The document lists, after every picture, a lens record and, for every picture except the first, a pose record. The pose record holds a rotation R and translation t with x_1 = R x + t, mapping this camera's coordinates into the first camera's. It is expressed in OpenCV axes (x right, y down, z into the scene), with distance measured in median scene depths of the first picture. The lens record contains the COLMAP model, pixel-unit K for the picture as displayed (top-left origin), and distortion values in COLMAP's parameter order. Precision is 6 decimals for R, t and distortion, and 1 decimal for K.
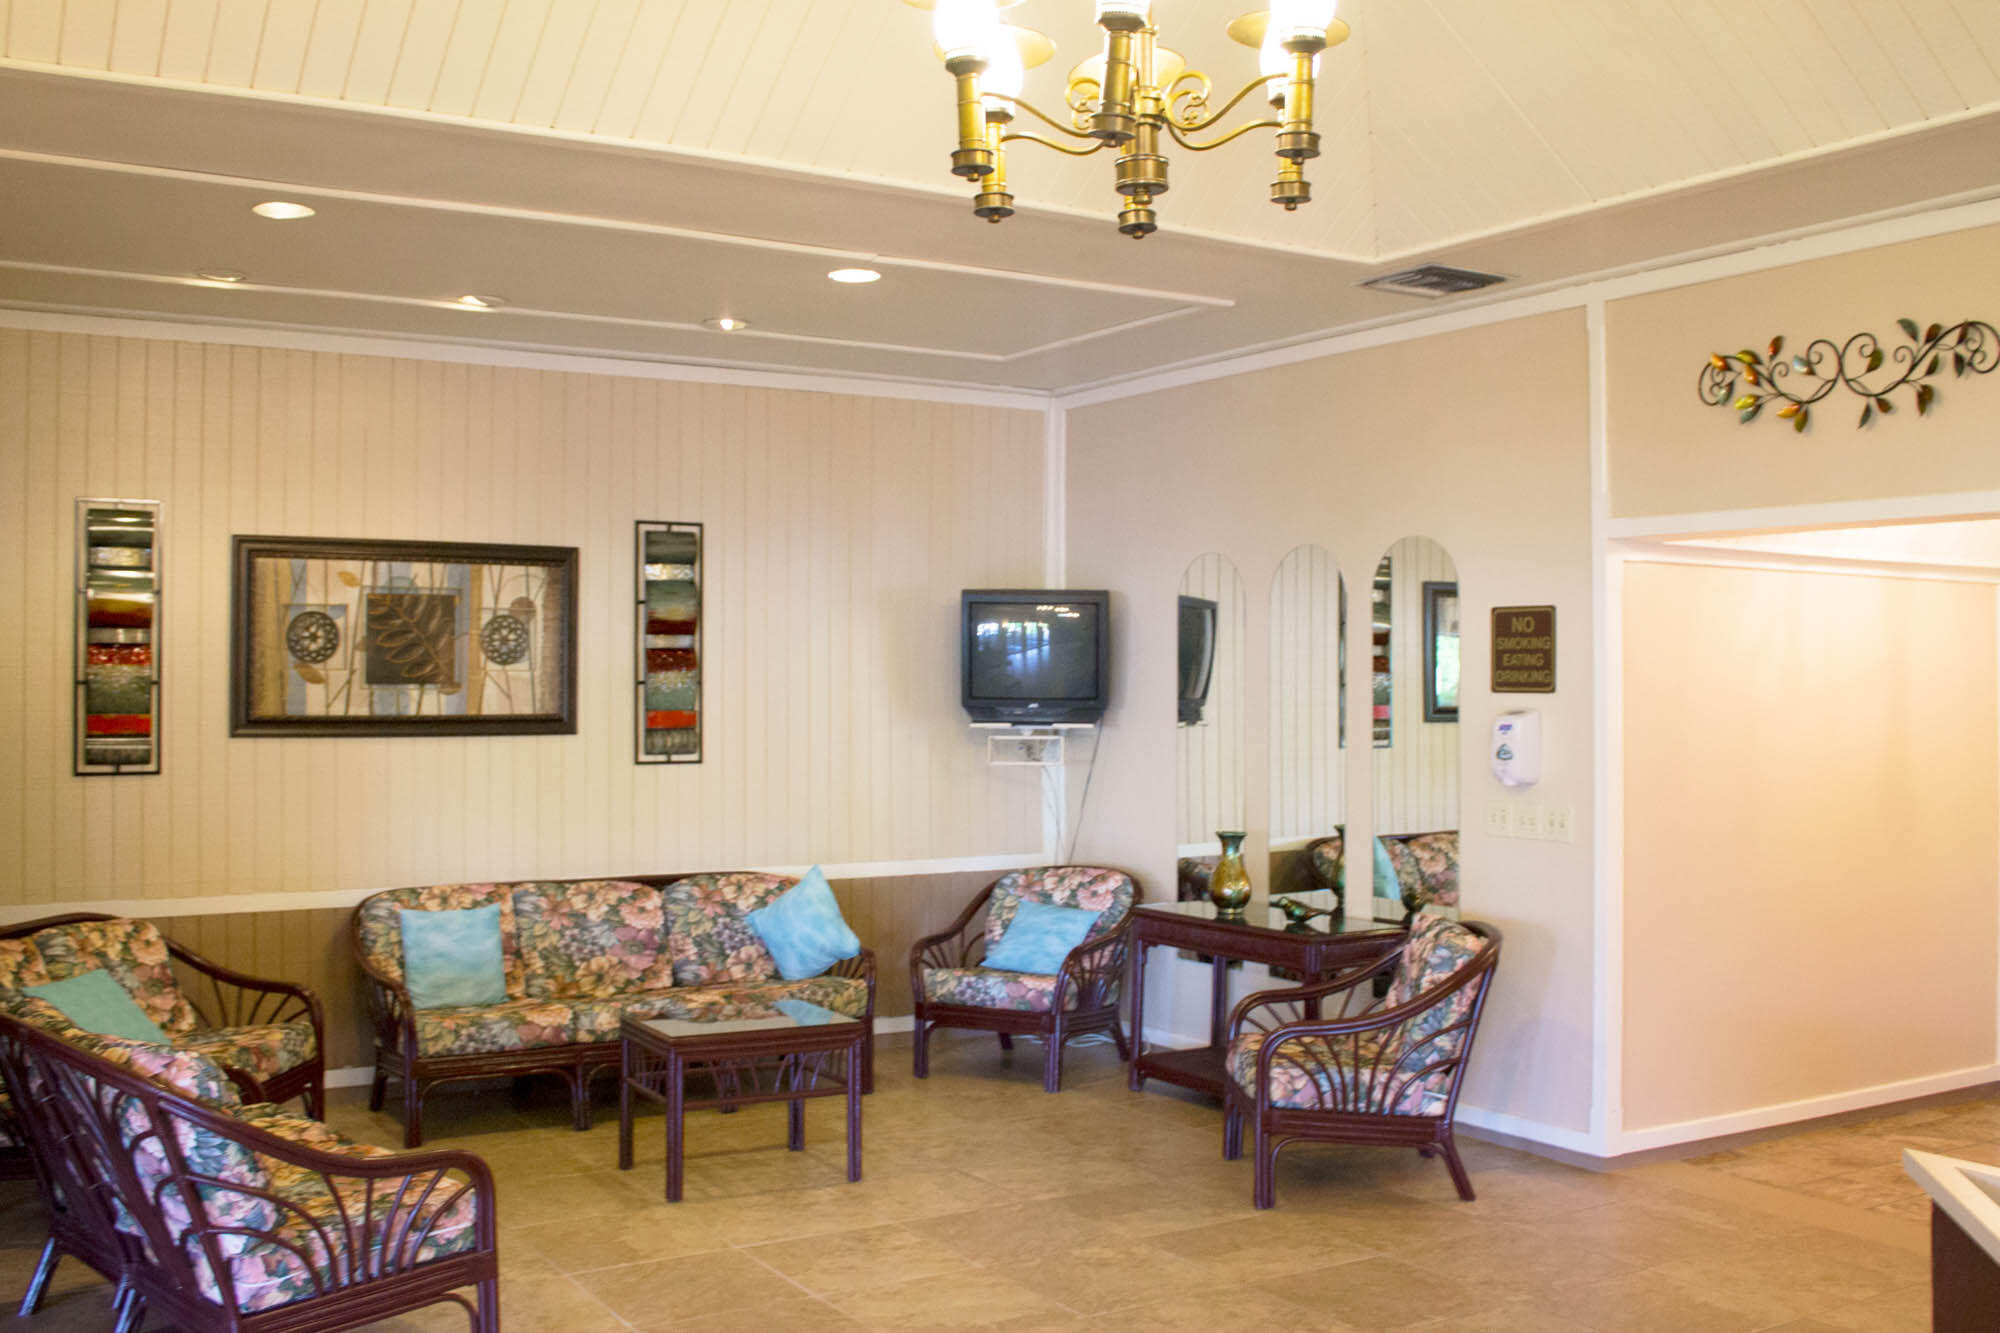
lens RADIAL K [[1918.0, 0, 1000.0], [0, 1918.0, 666.5], [0, 0, 1]] dist [-0.065536, 0.005065]
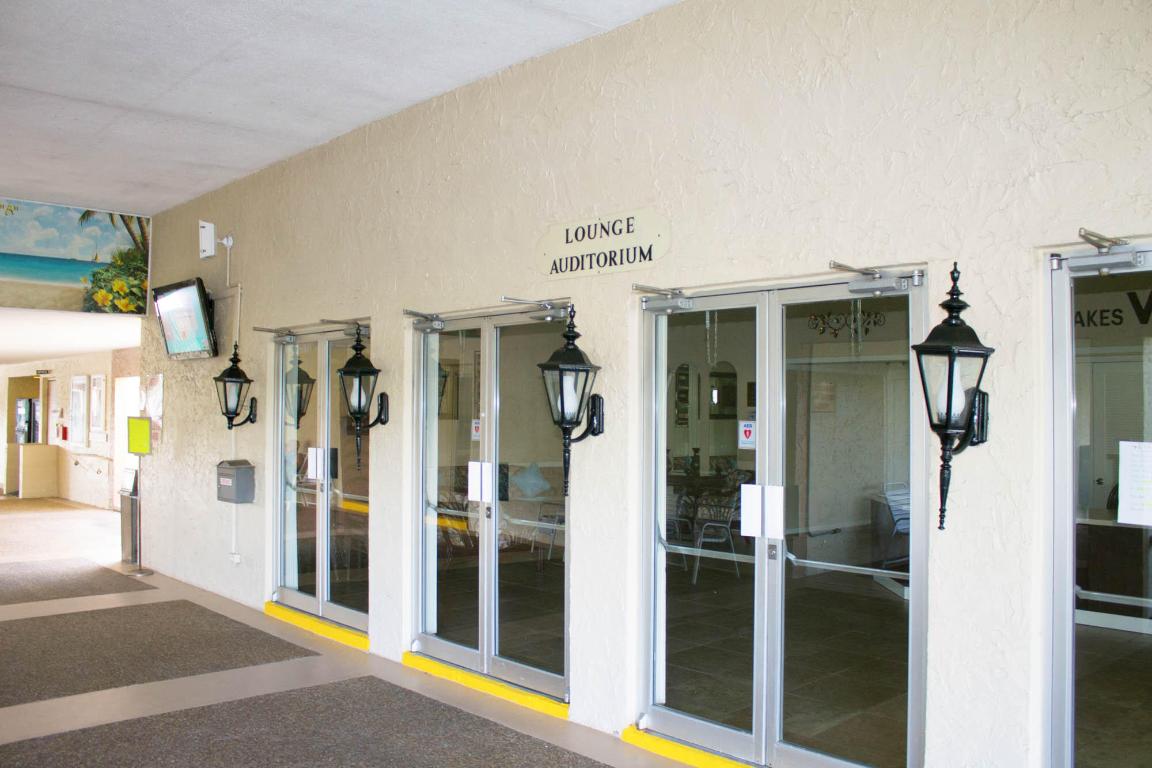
lens RADIAL K [[988.0, 0, 576.0], [0, 988.0, 384.0], [0, 0, 1]] dist [-0.098062, -0.000727]
pose [[0.981362, 0.008334, 0.191988, -0.478149], [-0.003912, 0.999719, -0.023399, 0.019632], [-0.192129, 0.022212, 0.981118, -0.855017]]
